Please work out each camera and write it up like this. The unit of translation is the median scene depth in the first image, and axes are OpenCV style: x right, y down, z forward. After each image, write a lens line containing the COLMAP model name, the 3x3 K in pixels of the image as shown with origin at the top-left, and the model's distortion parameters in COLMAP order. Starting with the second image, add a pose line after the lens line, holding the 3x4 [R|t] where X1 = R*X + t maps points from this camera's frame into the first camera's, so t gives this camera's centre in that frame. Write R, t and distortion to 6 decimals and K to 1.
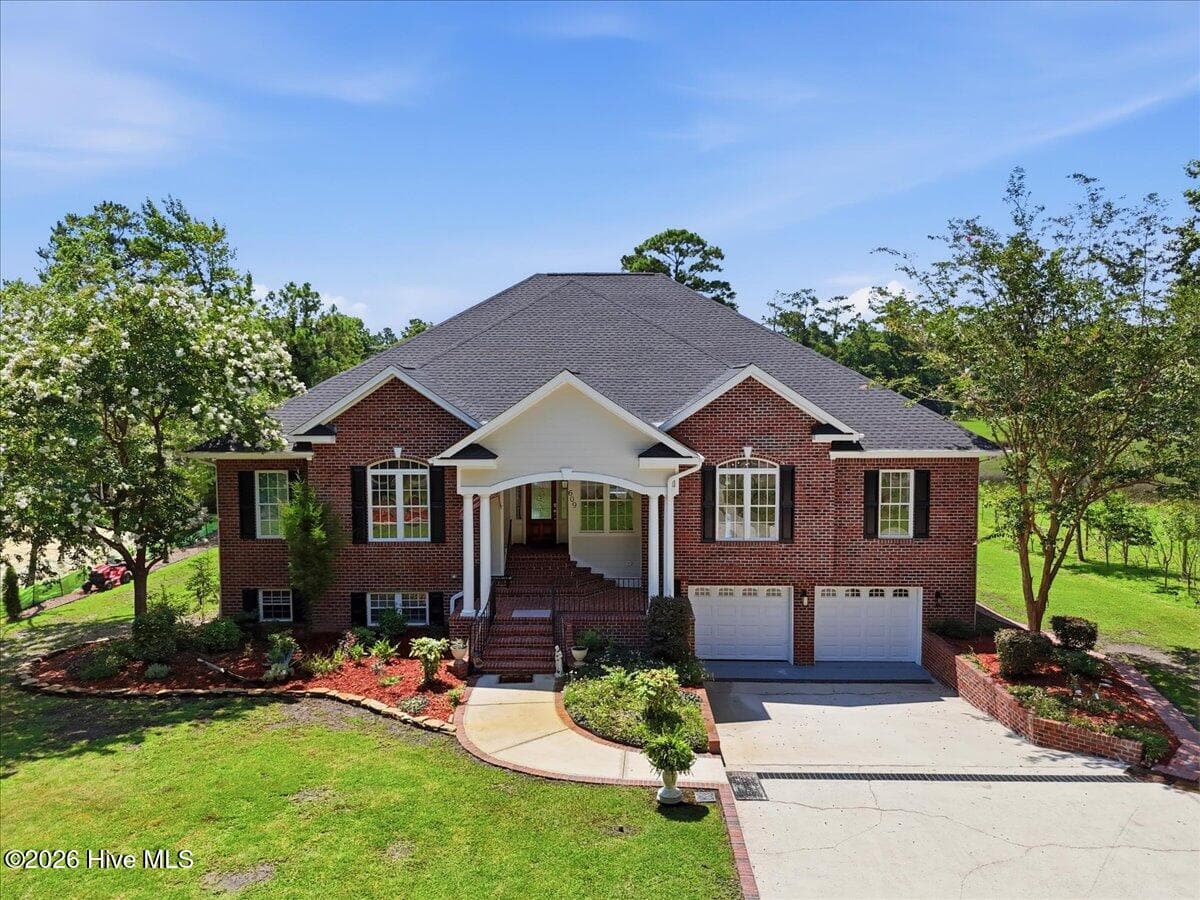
lens RADIAL K [[887.6, 0, 599.3], [0, 887.6, 450.9], [0, 0, 1]] dist [-0.004639, -0.004757]
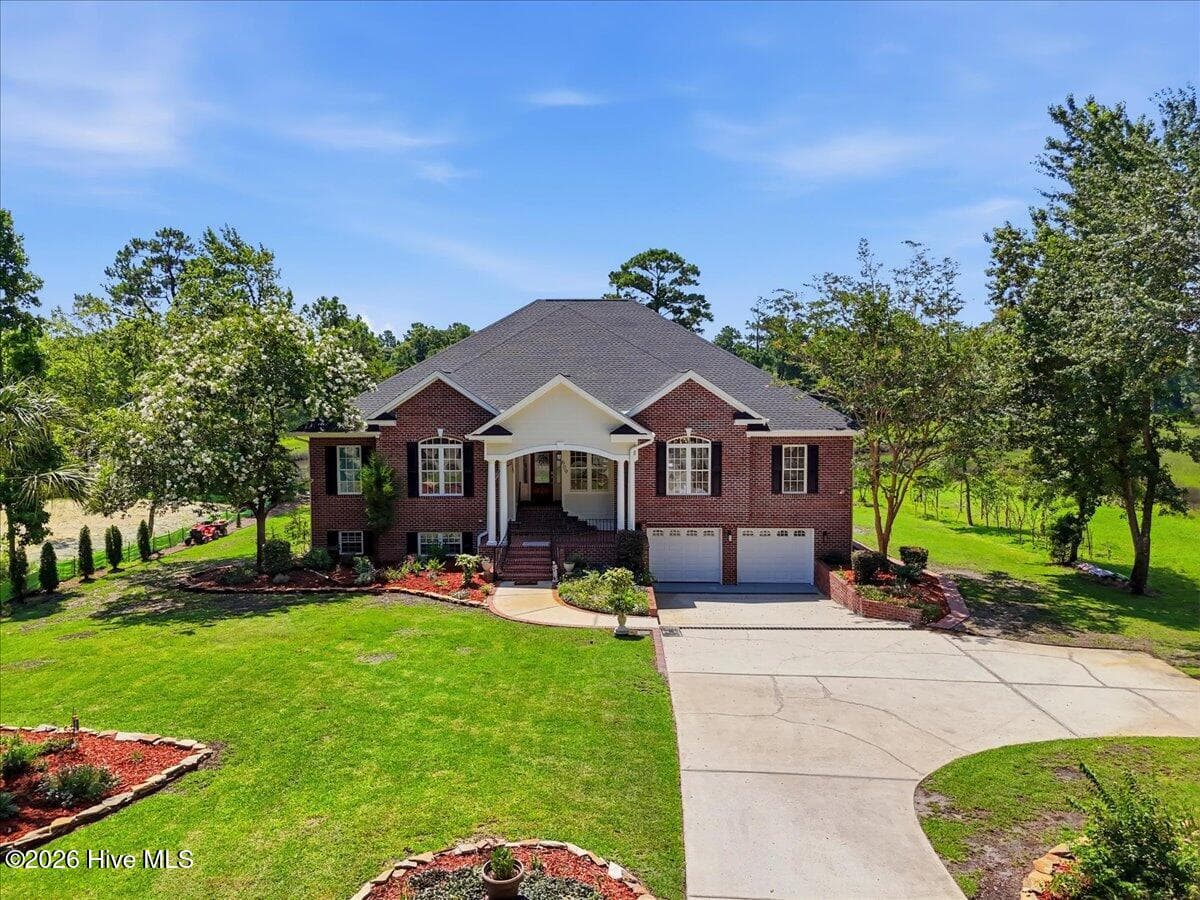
lens RADIAL K [[887.6, 0, 598.0], [0, 887.6, 450.9], [0, 0, 1]] dist [-0.004639, -0.004757]
pose [[0.999992, 0.000315, 0.004057, 0.017819], [-0.000309, 0.999999, -0.001508, 0.034669], [-0.004058, 0.001506, 0.999991, -0.426132]]
